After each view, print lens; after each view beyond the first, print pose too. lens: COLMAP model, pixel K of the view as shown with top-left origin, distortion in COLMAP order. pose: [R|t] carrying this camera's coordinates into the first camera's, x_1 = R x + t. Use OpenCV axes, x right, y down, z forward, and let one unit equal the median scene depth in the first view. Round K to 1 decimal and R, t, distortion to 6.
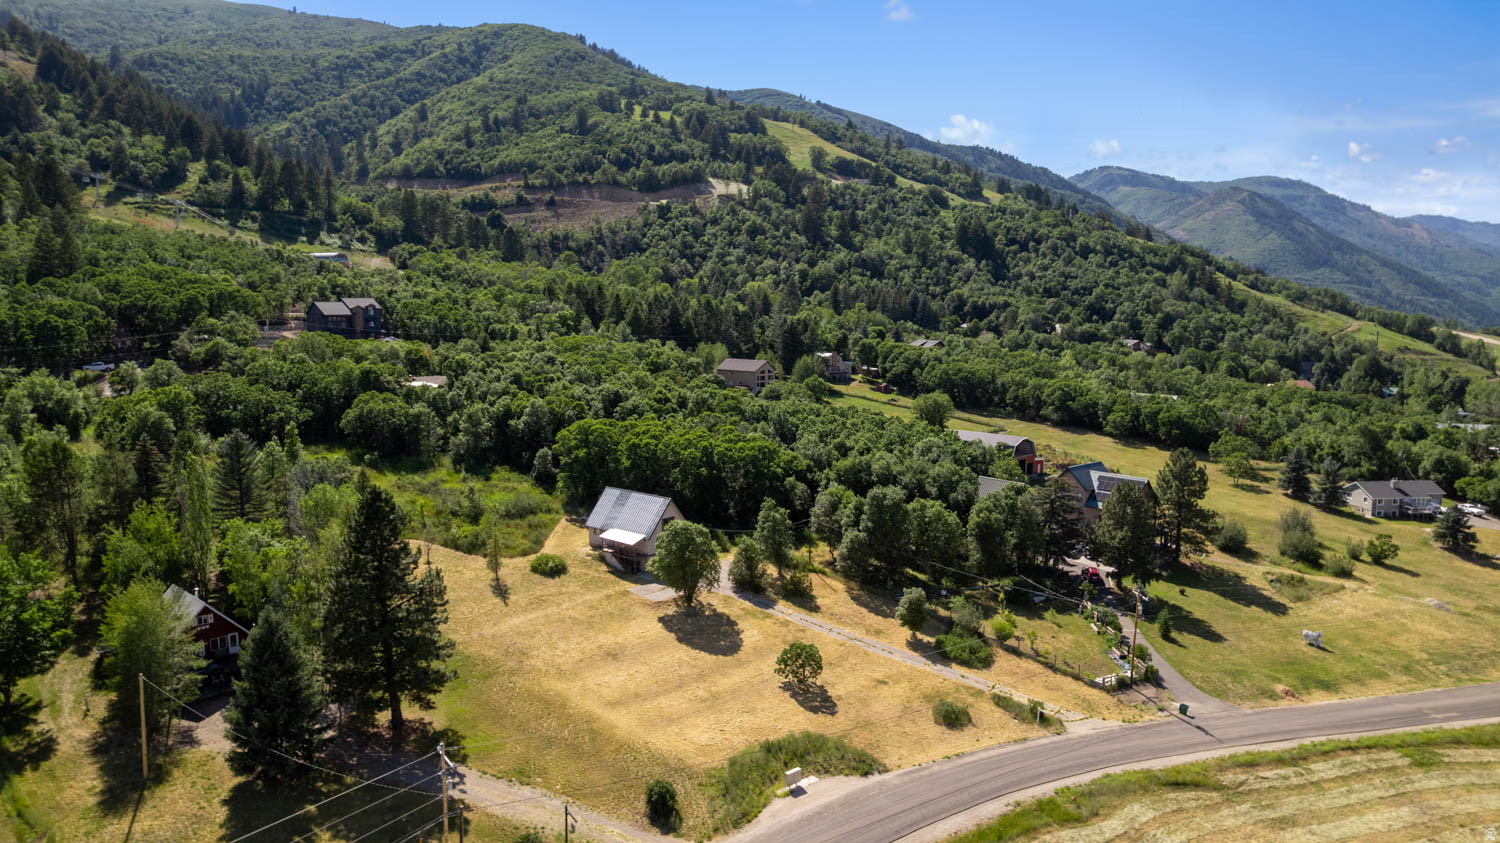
lens RADIAL K [[956.2, 0, 752.9], [0, 956.2, 429.2], [0, 0, 1]] dist [-0.075197, 0.068629]
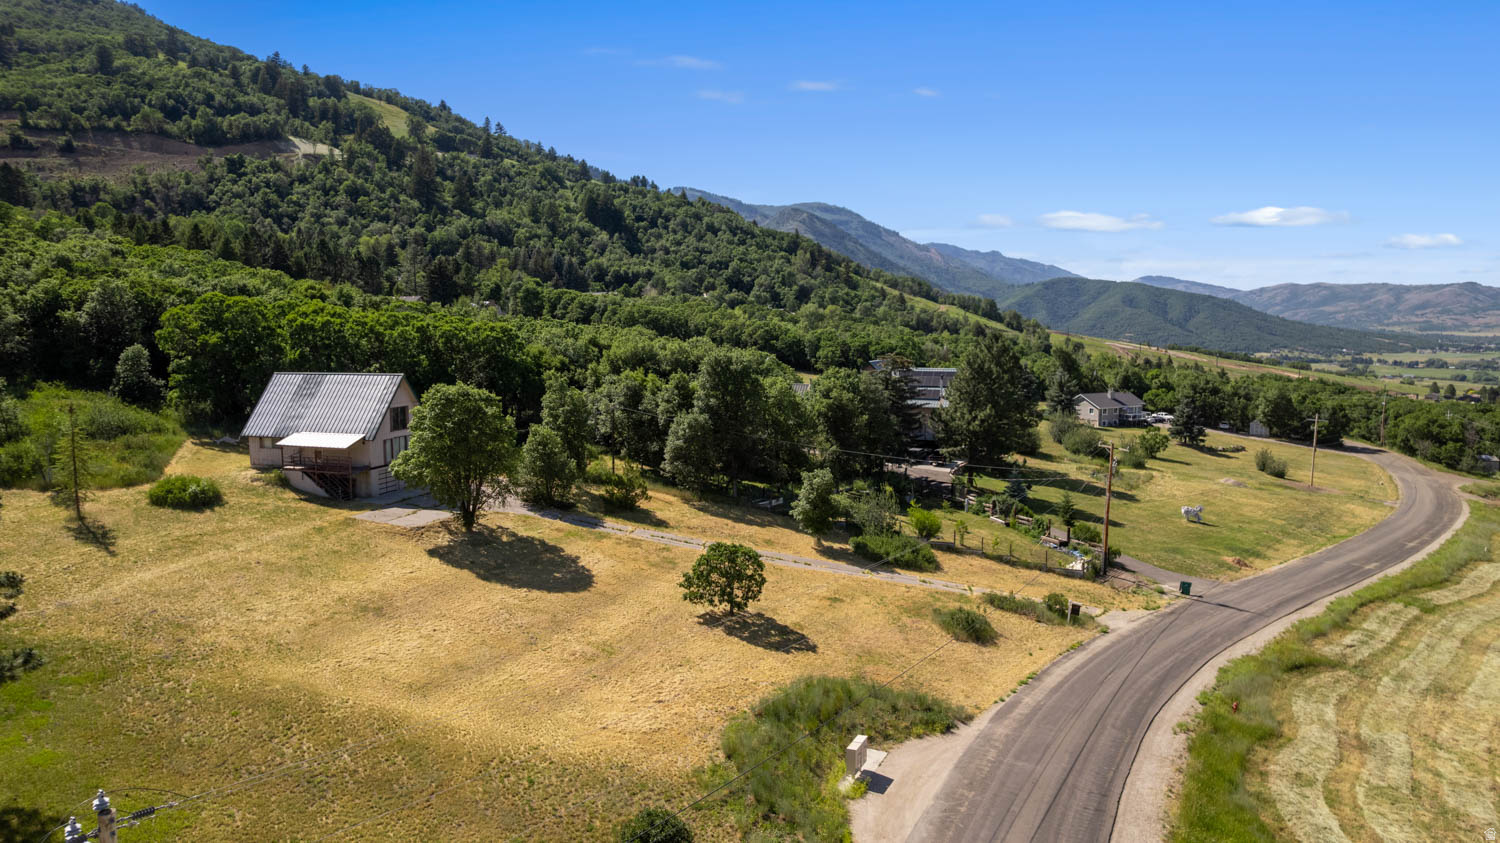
lens RADIAL K [[956.2, 0, 751.1], [0, 956.2, 427.3], [0, 0, 1]] dist [-0.075197, 0.068629]
pose [[0.910228, -0.047973, 0.411319, -0.035936], [0.056730, 0.998348, -0.009100, 0.033305], [-0.410203, 0.031617, 0.911446, 0.095663]]
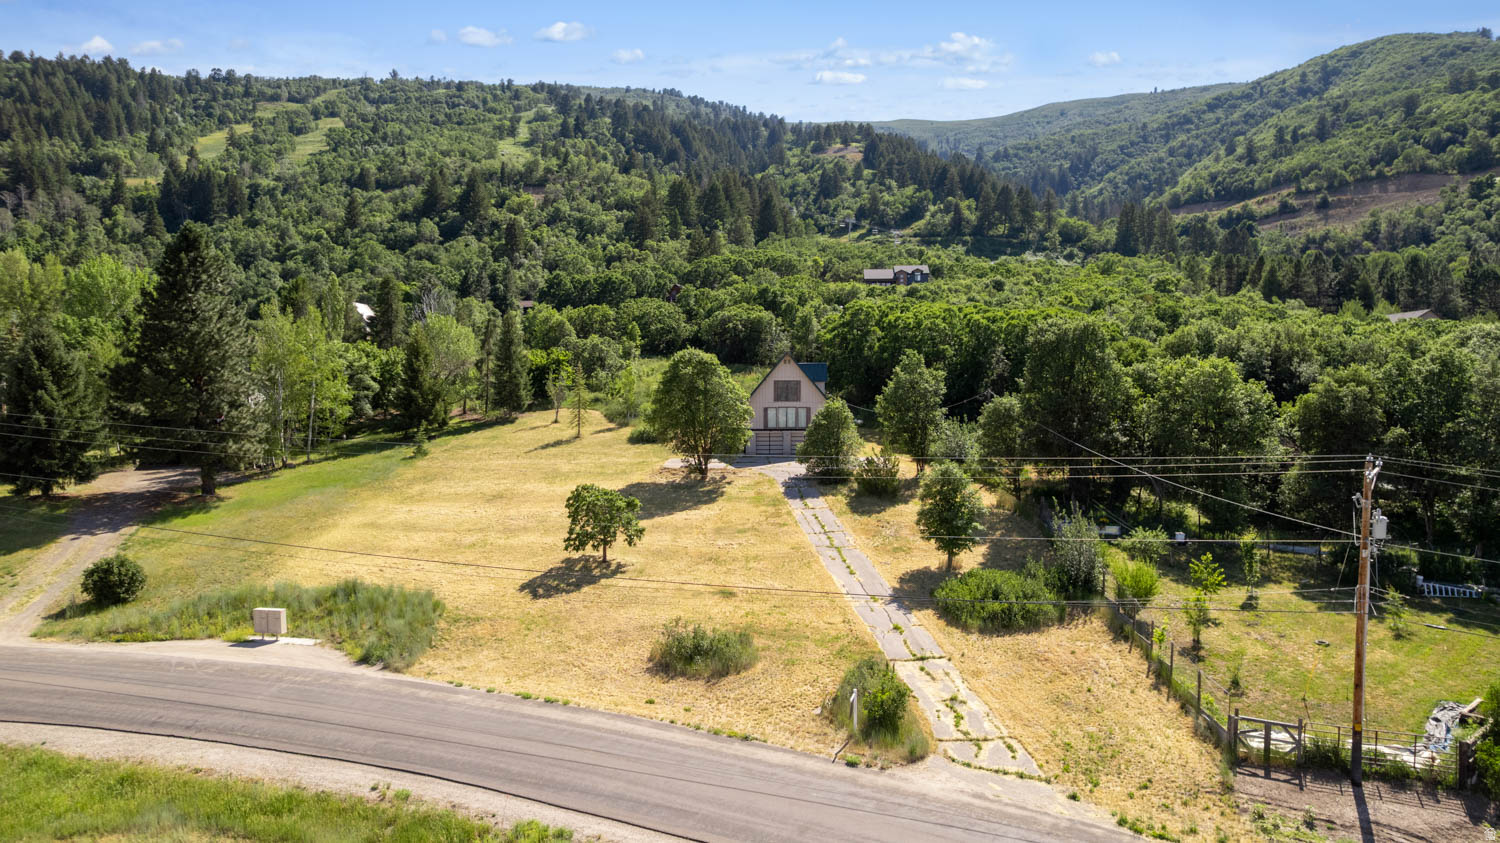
lens RADIAL K [[956.2, 0, 748.1], [0, 956.2, 418.3], [0, 0, 1]] dist [-0.075197, 0.068629]
pose [[0.641334, 0.020426, -0.766990, 0.114023], [-0.094282, 0.994168, -0.052360, 0.042229], [0.761447, 0.105893, 0.639520, 0.143754]]
